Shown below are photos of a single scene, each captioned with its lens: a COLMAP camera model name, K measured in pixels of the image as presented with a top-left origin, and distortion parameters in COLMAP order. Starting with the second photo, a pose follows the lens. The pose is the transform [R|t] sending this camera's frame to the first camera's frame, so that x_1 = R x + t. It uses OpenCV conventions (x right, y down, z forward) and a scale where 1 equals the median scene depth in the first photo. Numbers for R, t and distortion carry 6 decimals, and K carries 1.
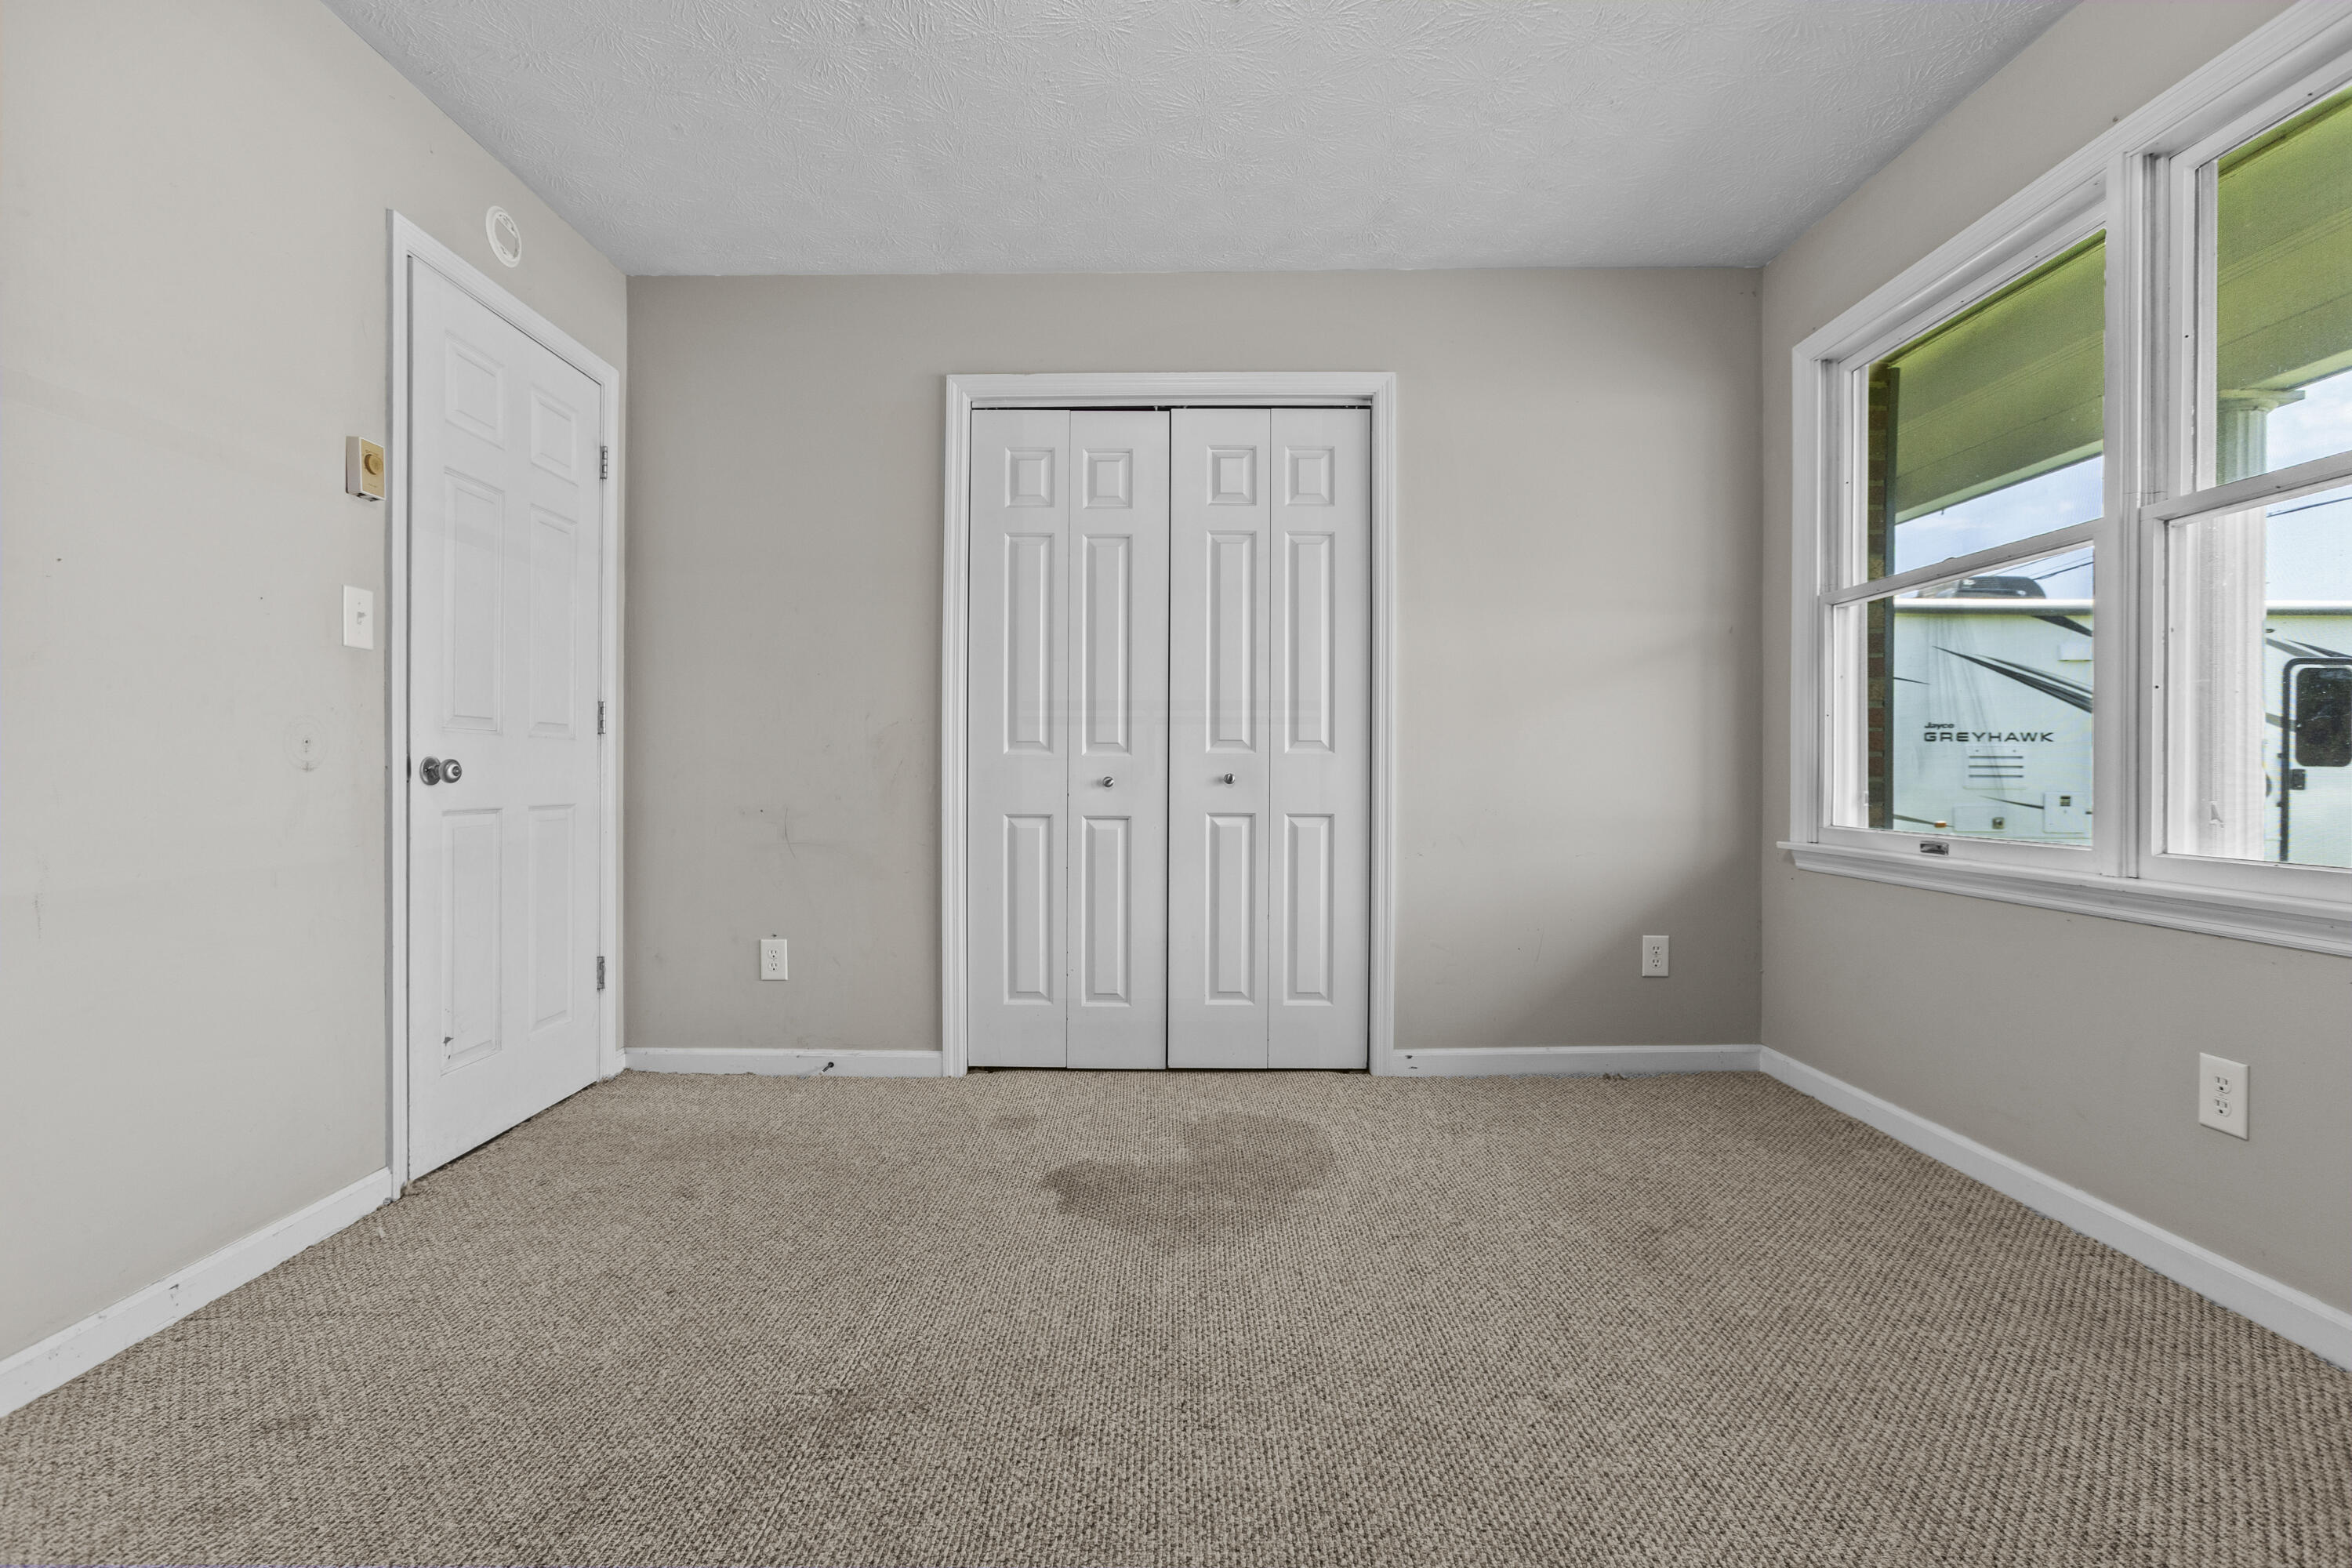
lens RADIAL K [[1060.7, 0, 1149.2], [0, 1060.7, 781.9], [0, 0, 1]] dist [-0.002425, 0.000349]
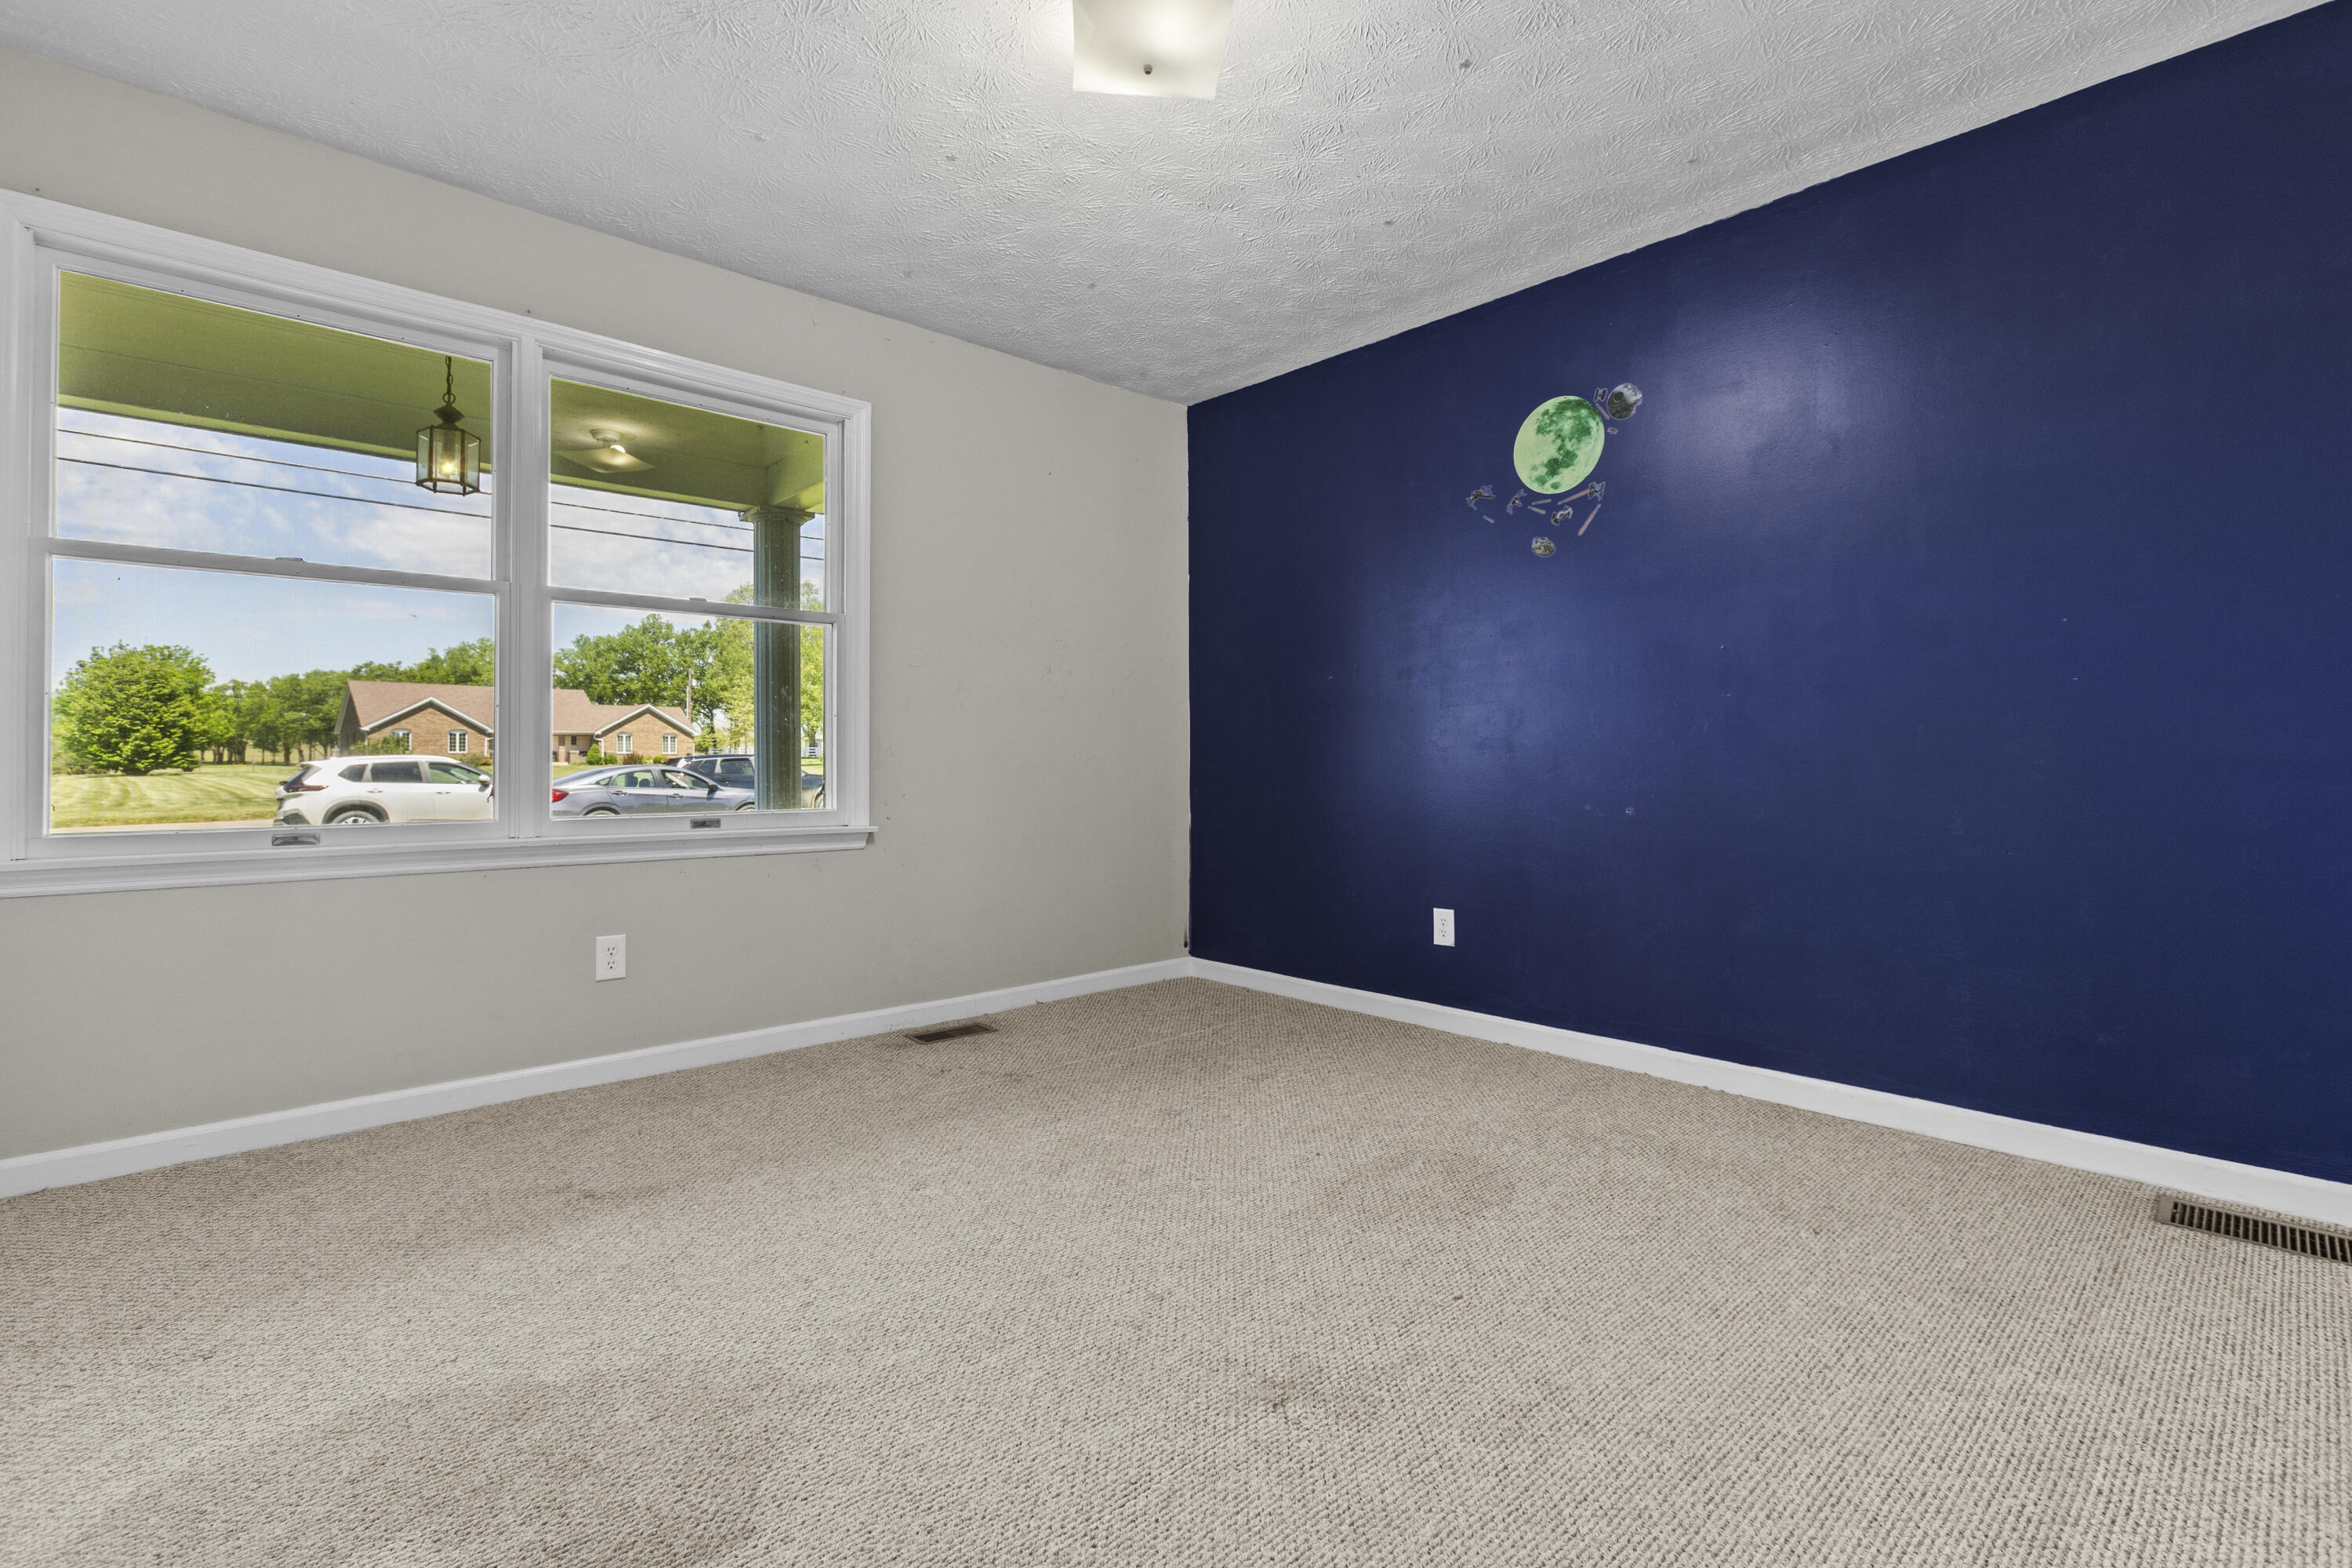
lens RADIAL K [[1056.0, 0, 1165.7], [0, 1056.0, 772.6], [0, 0, 1]] dist [-0.021441, 0.012376]
pose [[-0.686630, -0.005226, 0.726988, -0.639761], [0.012341, 0.999746, 0.018843, -0.014862], [-0.726902, 0.021910, -0.686392, 1.199619]]
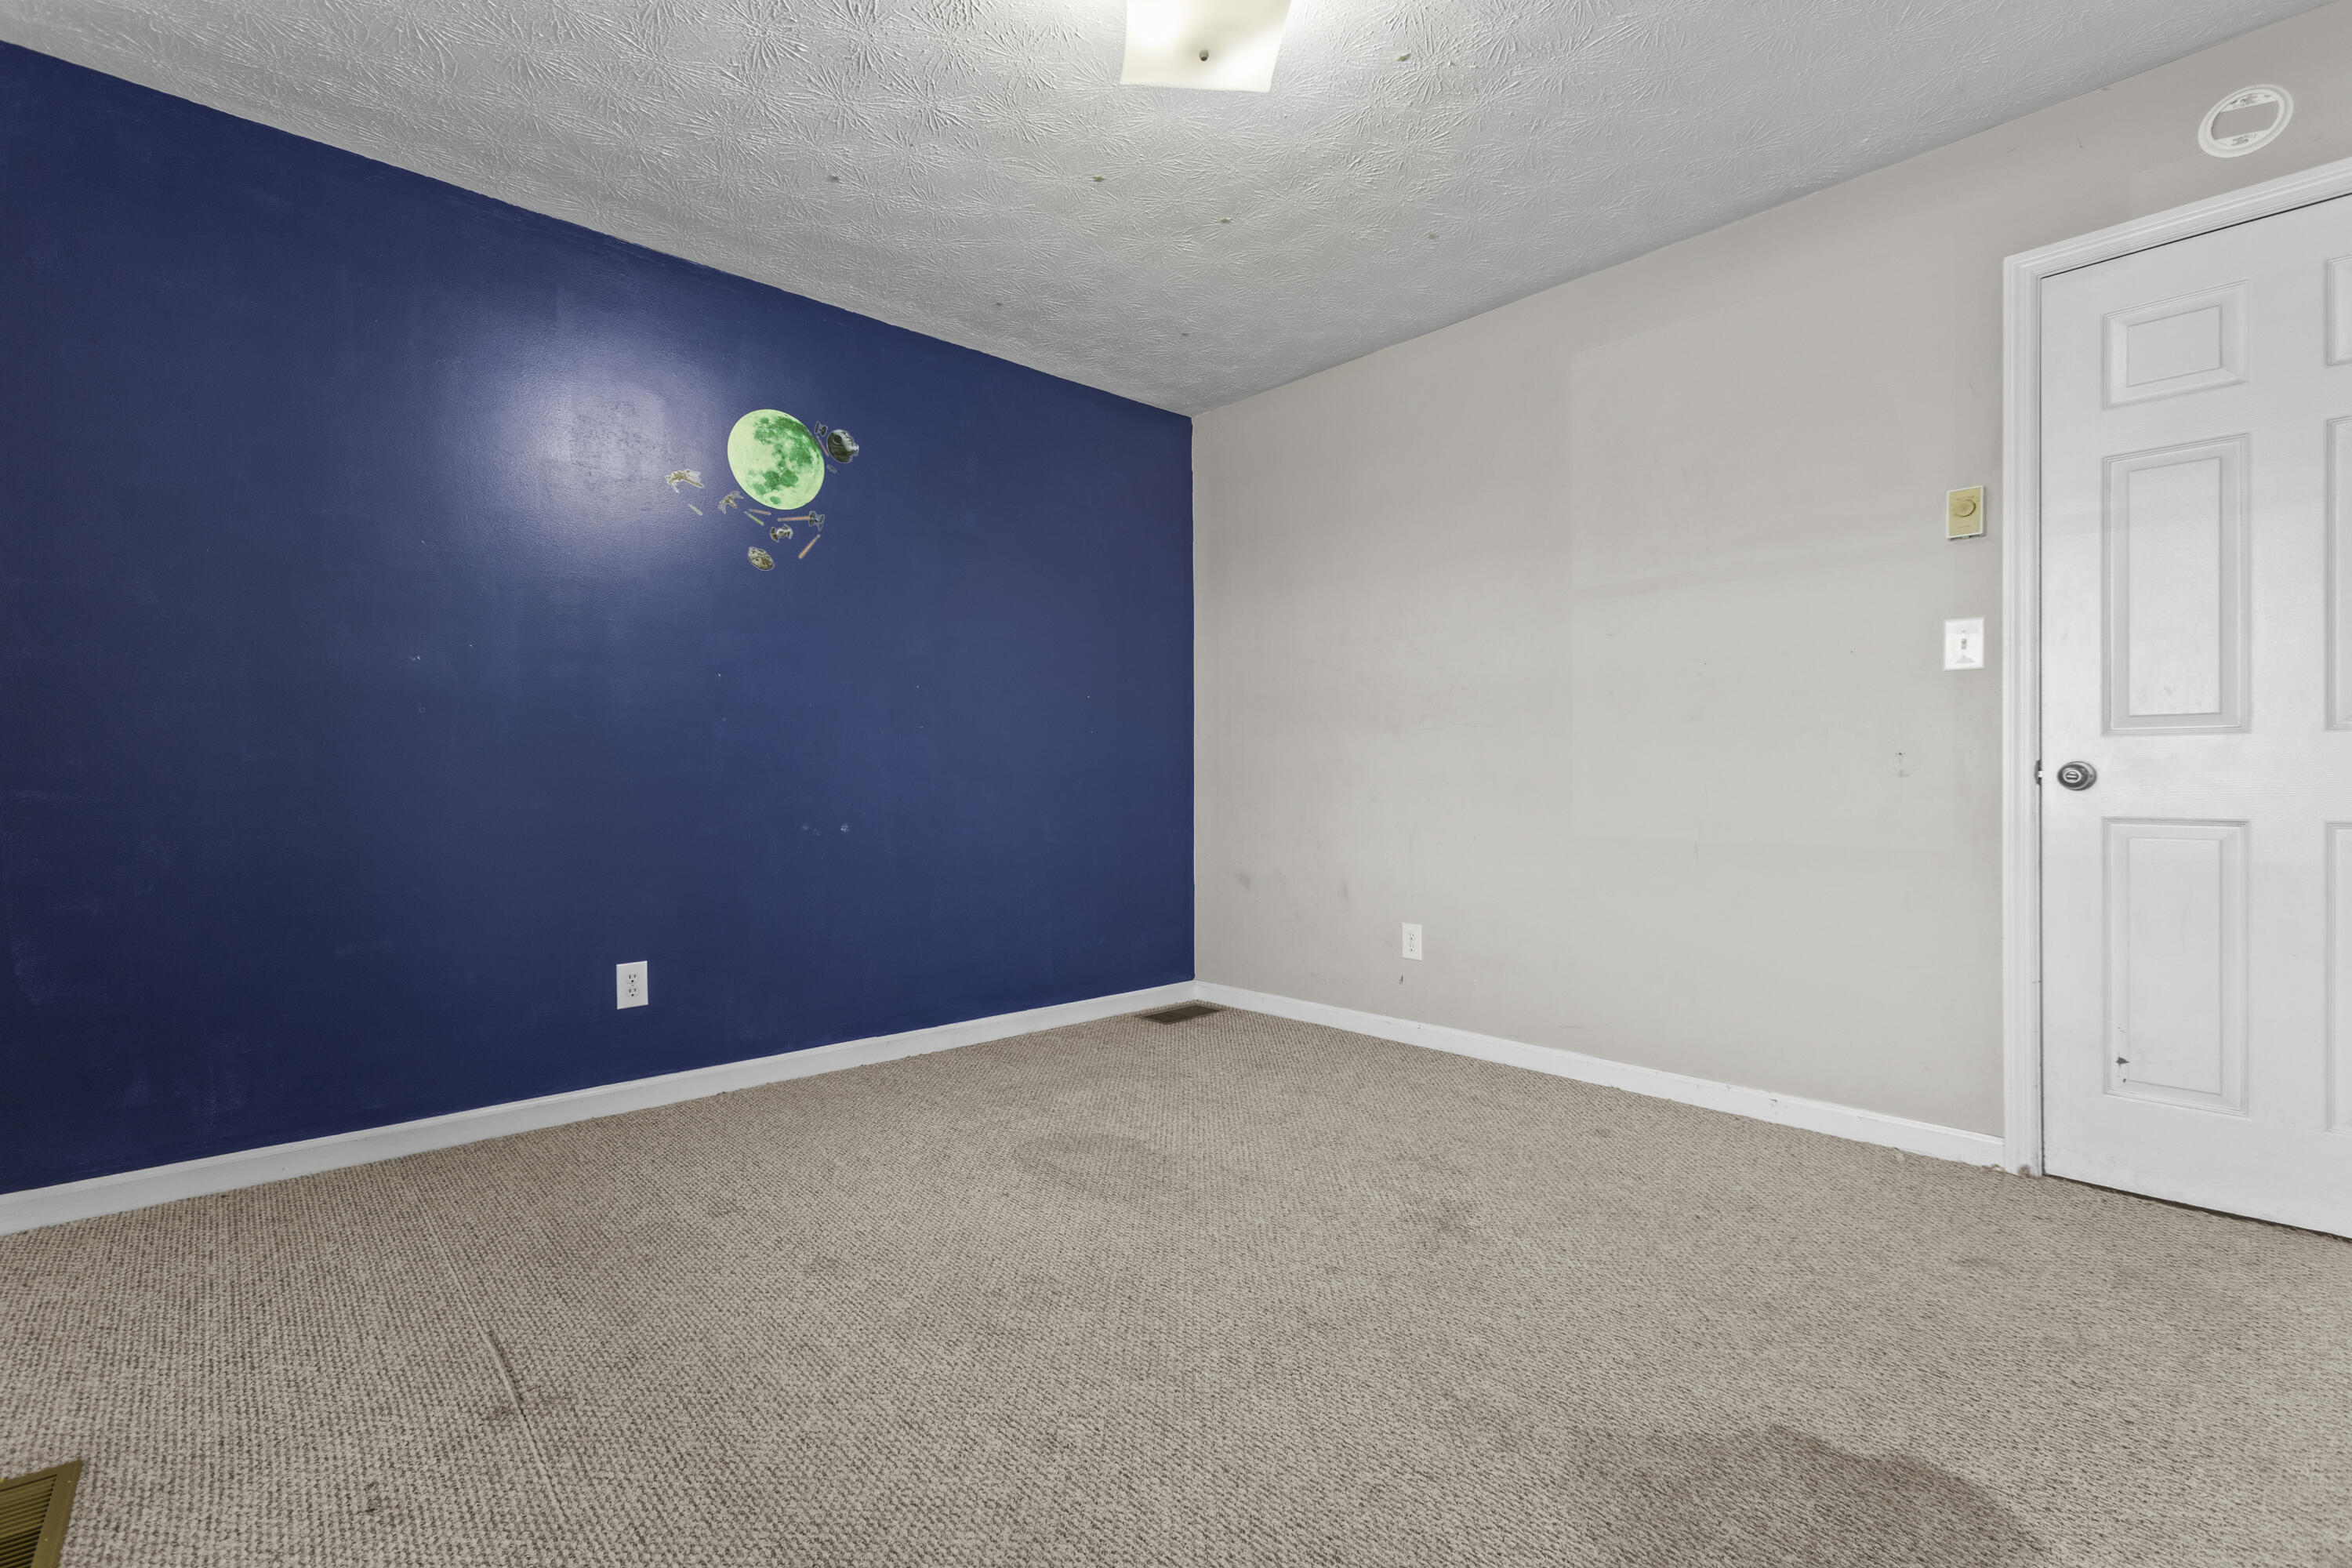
lens RADIAL K [[1060.7, 0, 1149.2], [0, 1060.7, 781.9], [0, 0, 1]] dist [-0.002425, 0.000349]
pose [[-0.734788, 0.010298, -0.678219, 0.664405], [-0.001313, 0.999861, 0.016604, -0.020973], [0.678296, 0.013091, -0.734672, 1.202679]]
